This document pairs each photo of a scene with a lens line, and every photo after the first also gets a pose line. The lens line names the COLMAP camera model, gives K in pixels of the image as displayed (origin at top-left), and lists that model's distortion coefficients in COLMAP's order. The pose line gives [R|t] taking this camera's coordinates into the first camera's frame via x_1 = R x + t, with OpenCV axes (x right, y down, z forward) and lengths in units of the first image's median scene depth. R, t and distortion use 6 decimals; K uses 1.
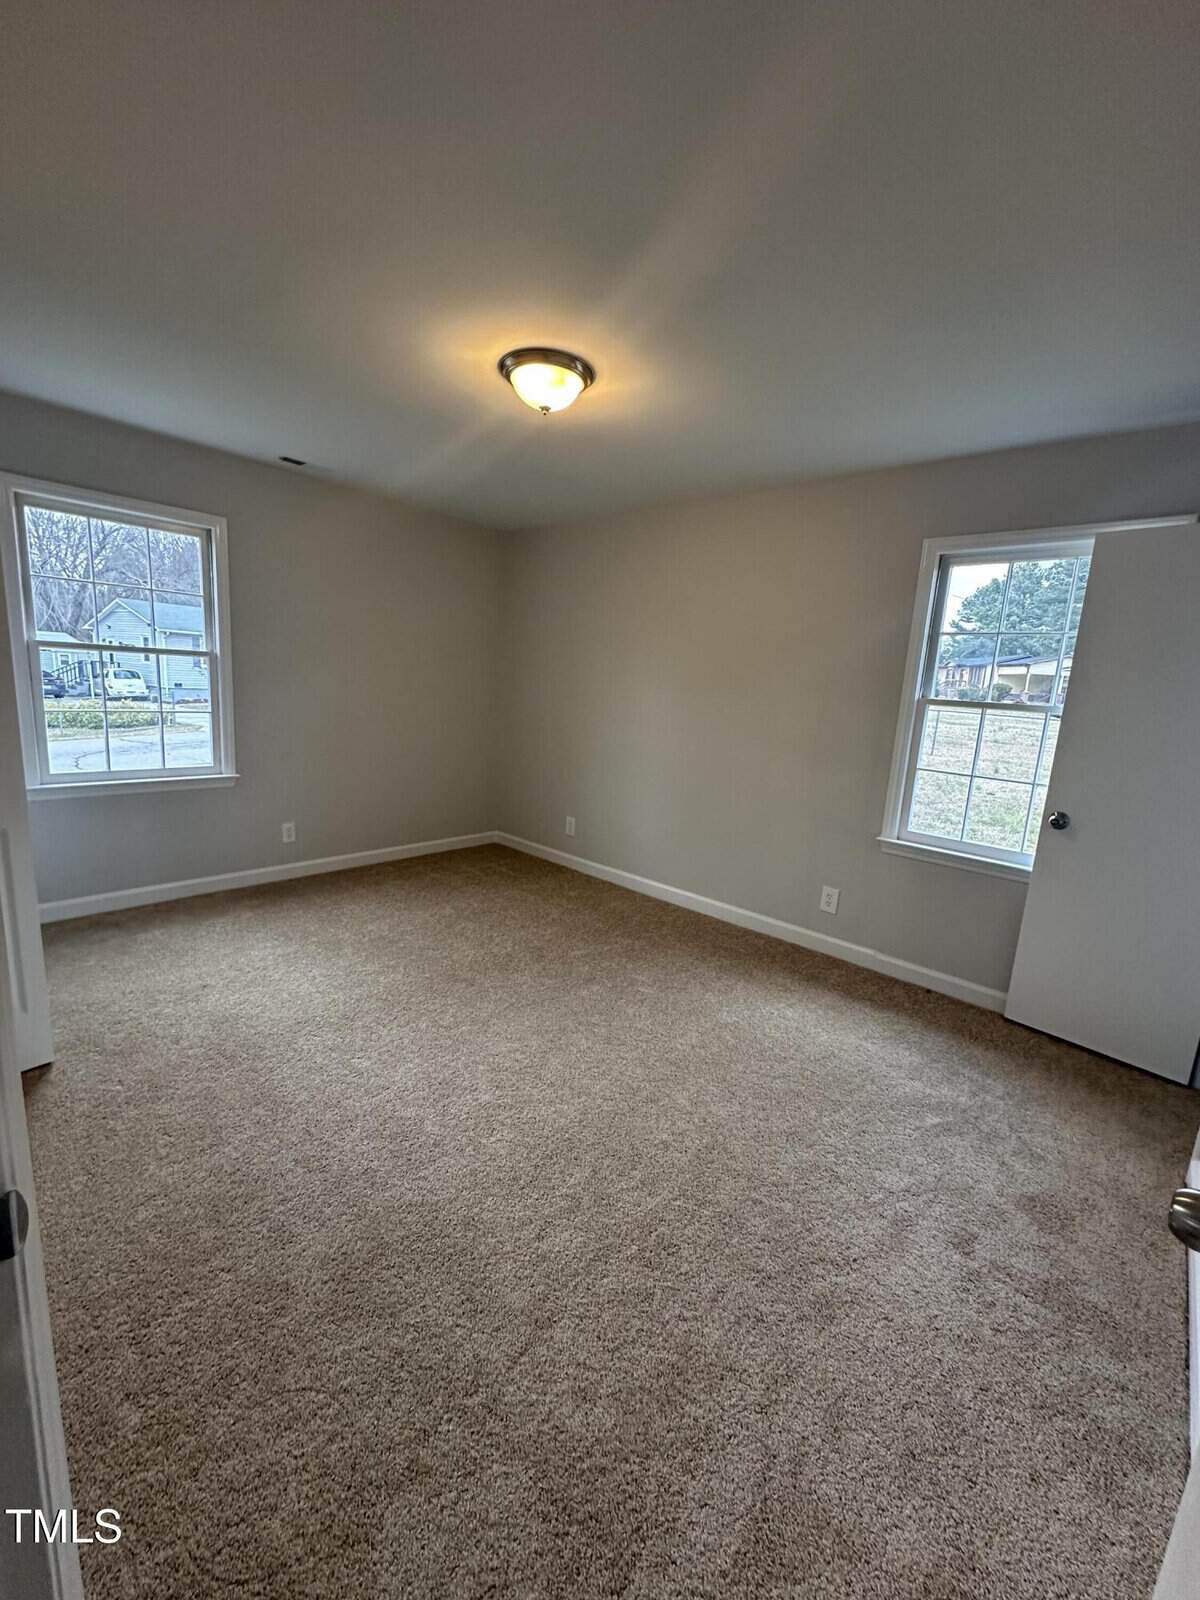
lens RADIAL K [[636.3, 0, 604.5], [0, 636.3, 797.0], [0, 0, 1]] dist [-0.001932, -0.000920]
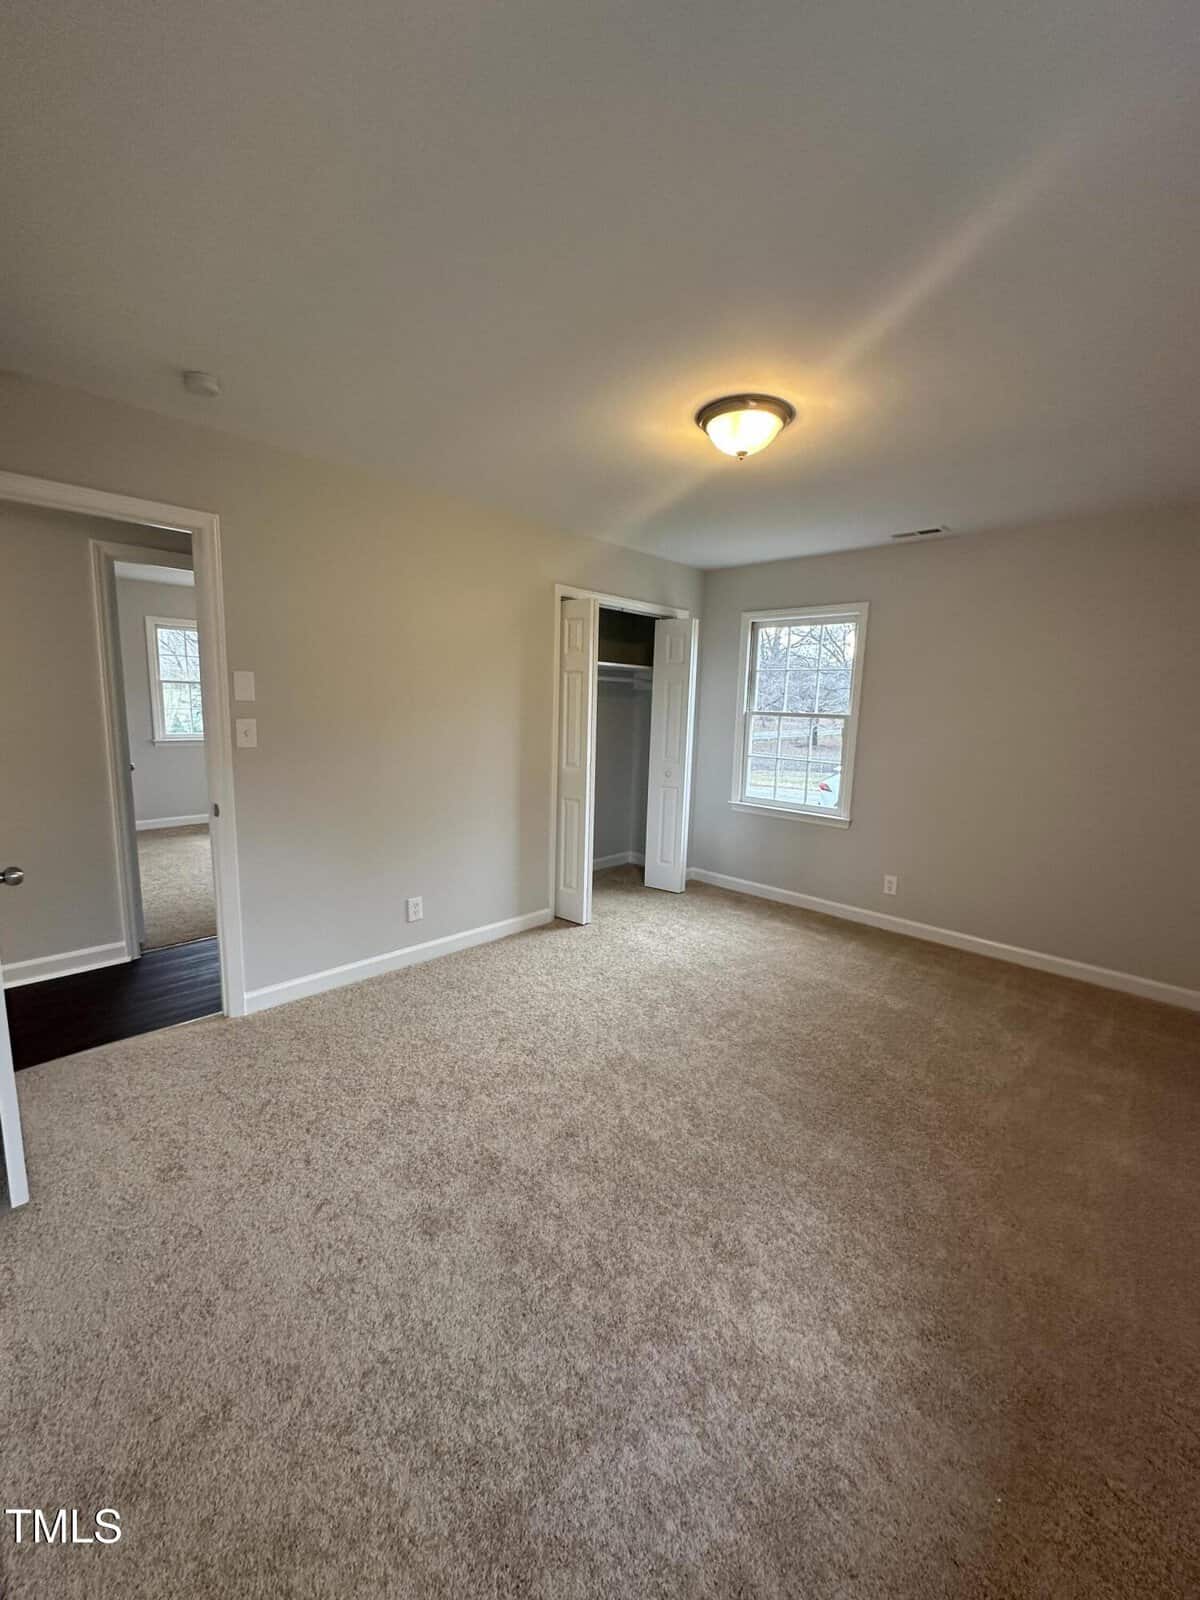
lens RADIAL K [[636.3, 0, 605.5], [0, 636.3, 798.9], [0, 0, 1]] dist [-0.001932, -0.000920]
pose [[-0.022026, 0.086772, -0.995985, 0.579650], [-0.215690, 0.972353, 0.089483, -0.079335], [0.976213, 0.216795, -0.002701, 0.564382]]
